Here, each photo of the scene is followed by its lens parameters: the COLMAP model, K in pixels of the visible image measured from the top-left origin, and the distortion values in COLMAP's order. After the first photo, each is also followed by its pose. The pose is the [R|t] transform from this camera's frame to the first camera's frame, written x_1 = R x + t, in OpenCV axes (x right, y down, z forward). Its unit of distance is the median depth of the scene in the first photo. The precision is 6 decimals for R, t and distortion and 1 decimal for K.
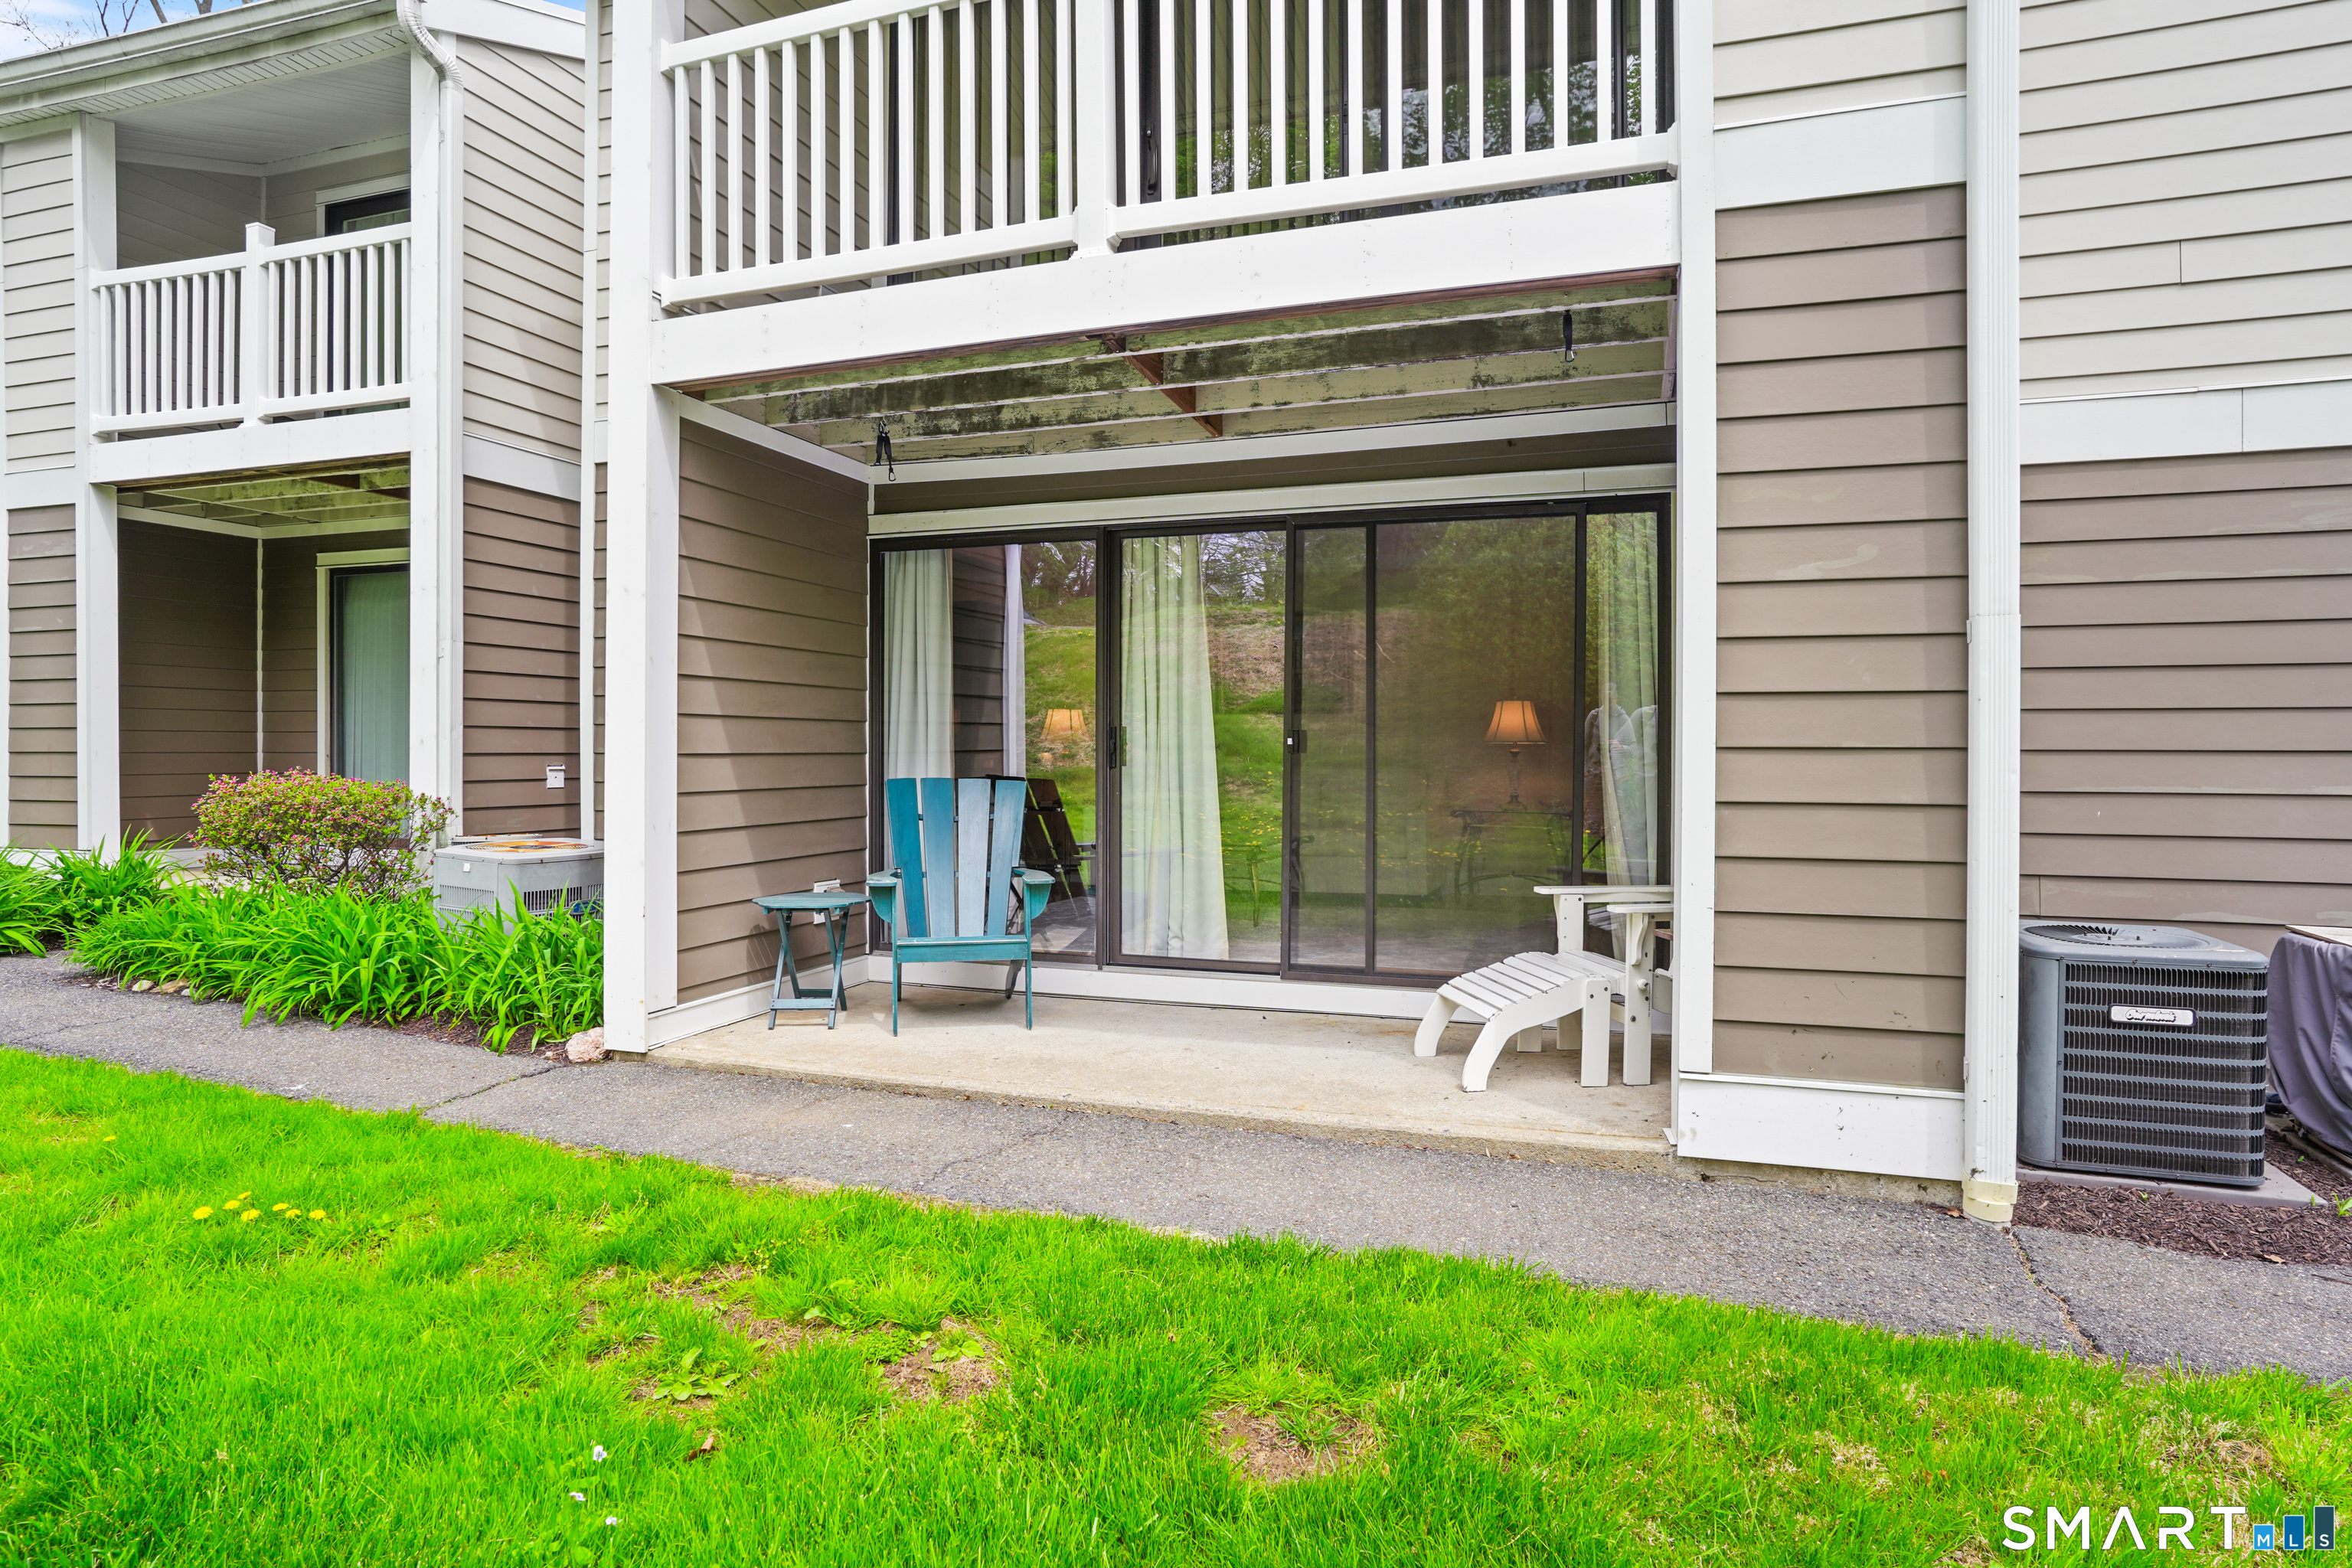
lens RADIAL K [[1295.5, 0, 1168.3], [0, 1295.5, 761.5], [0, 0, 1]] dist [-0.064297, 0.041342]
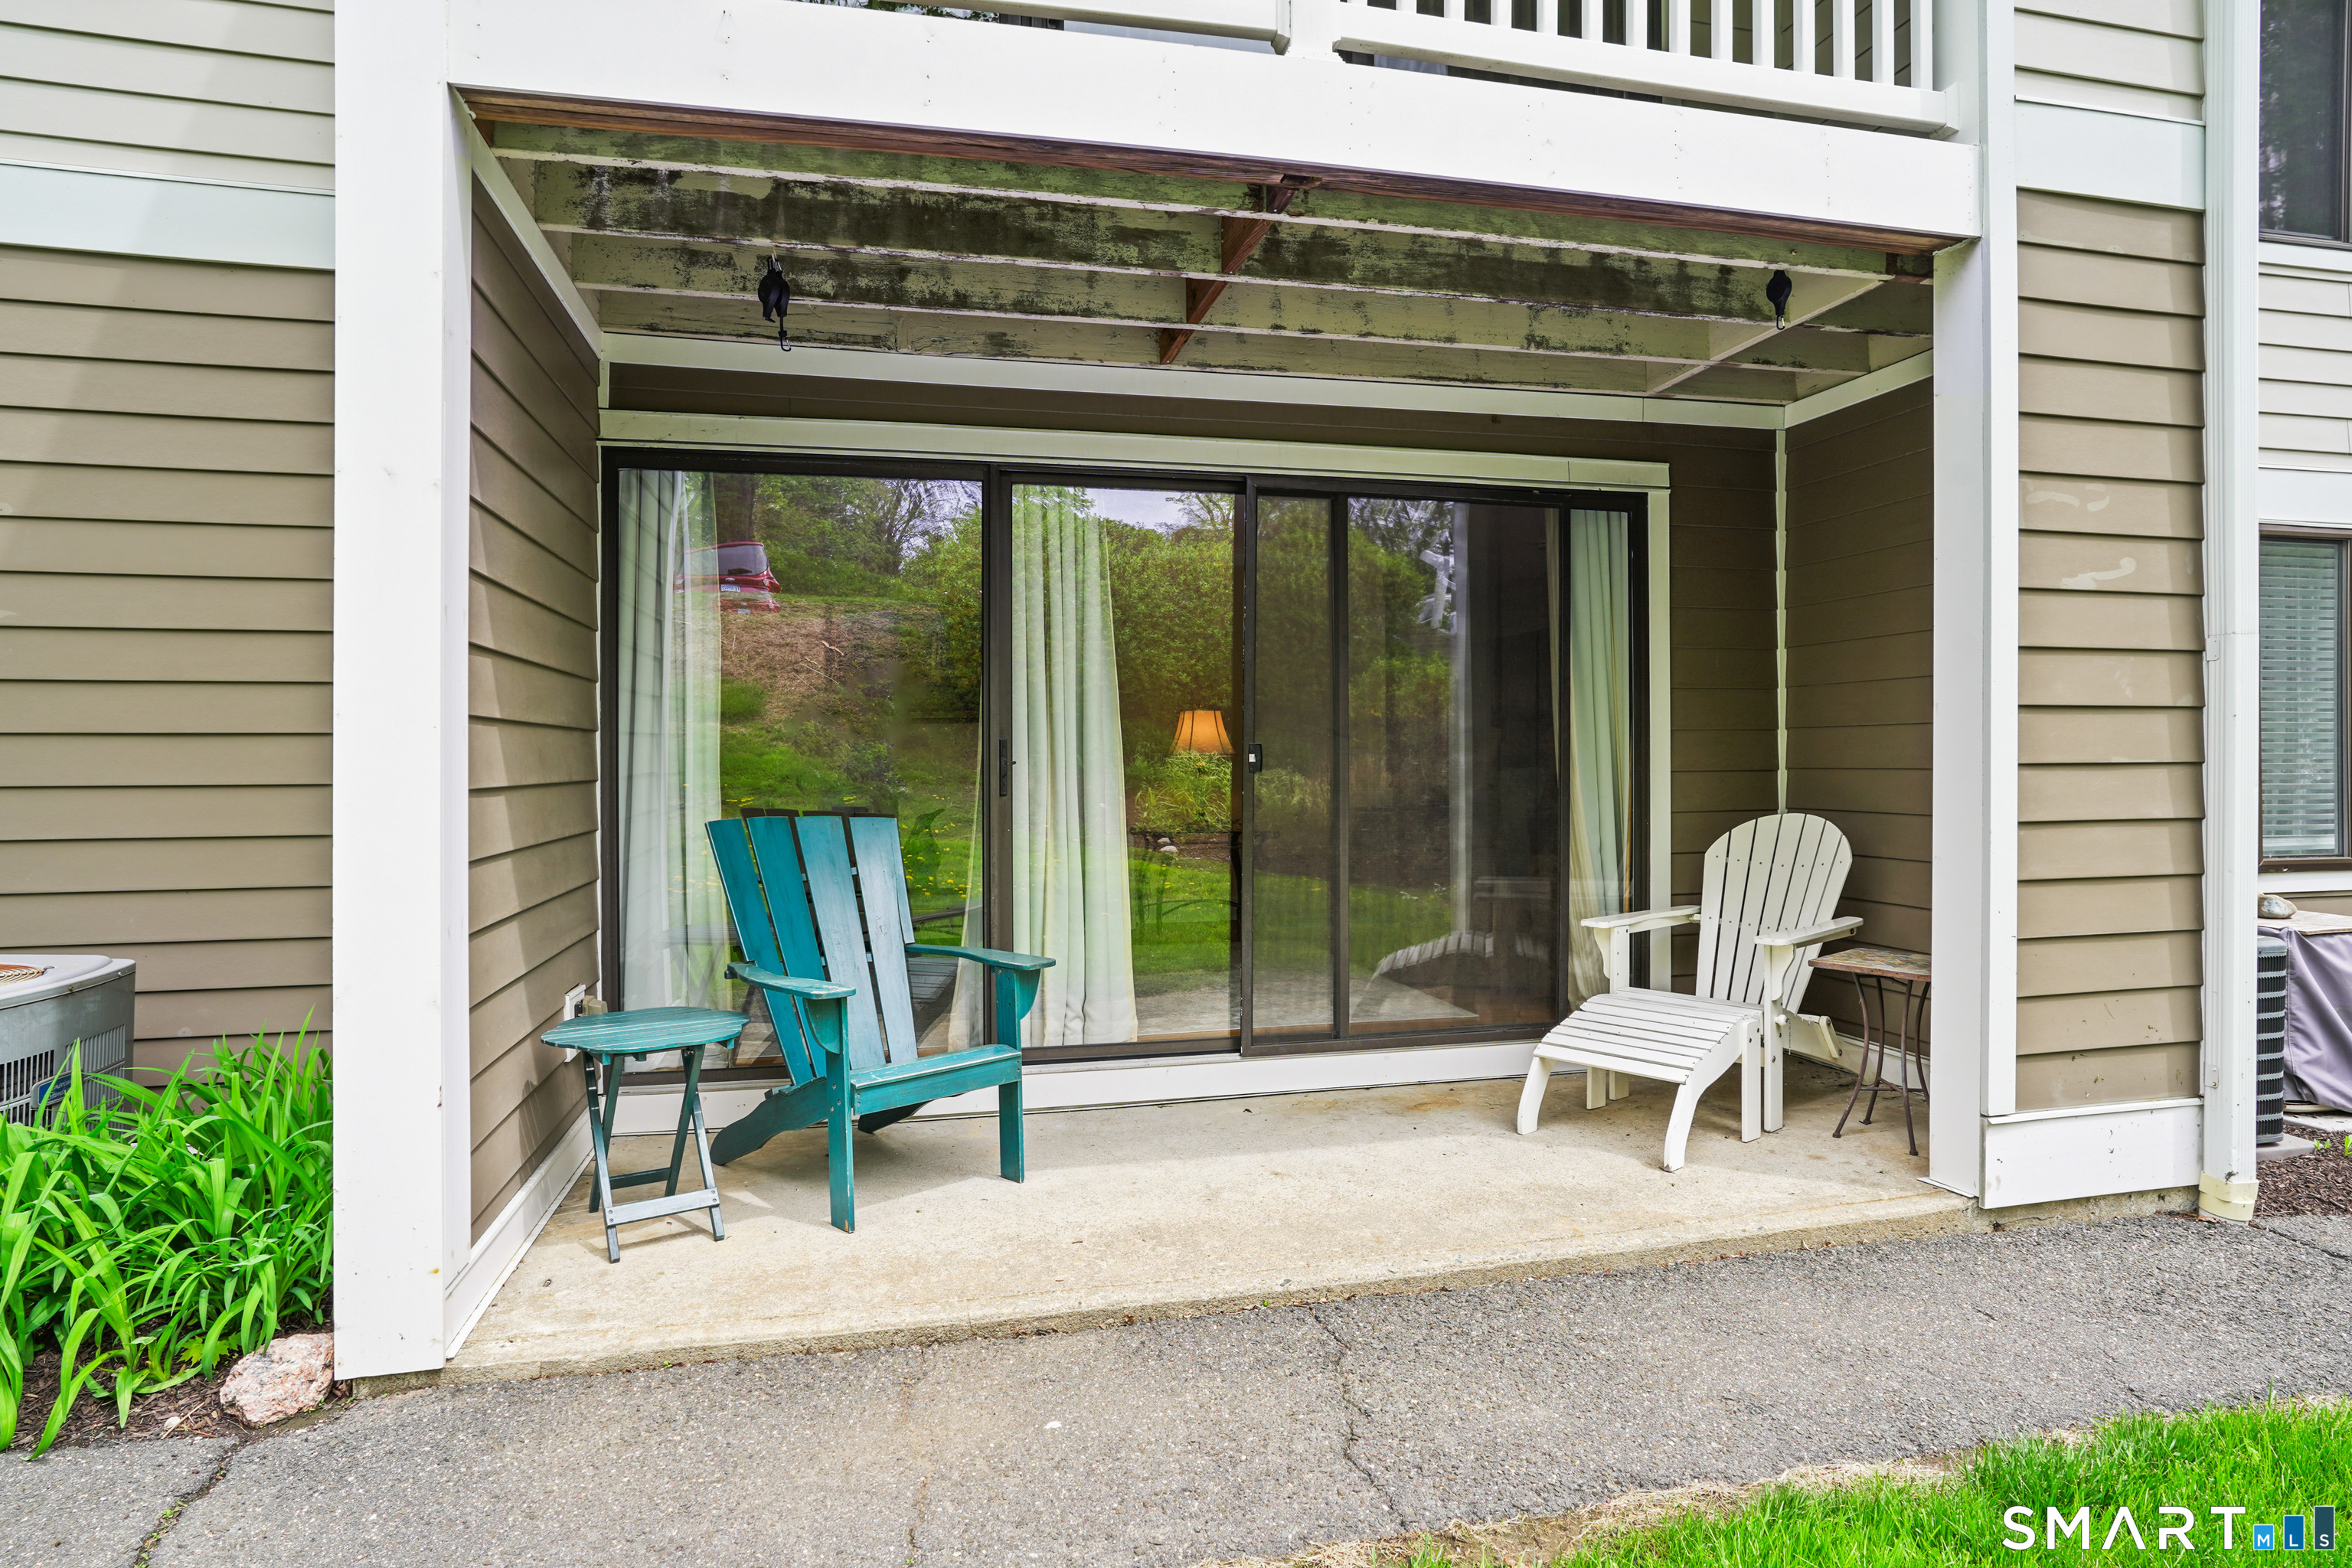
lens RADIAL K [[1295.5, 0, 1168.3], [0, 1295.5, 761.5], [0, 0, 1]] dist [-0.064297, 0.041342]
pose [[0.844070, -0.008167, 0.536171, -0.439245], [0.012107, 0.999919, -0.003829, -0.012372], [-0.536097, 0.009723, 0.844100, 0.410885]]
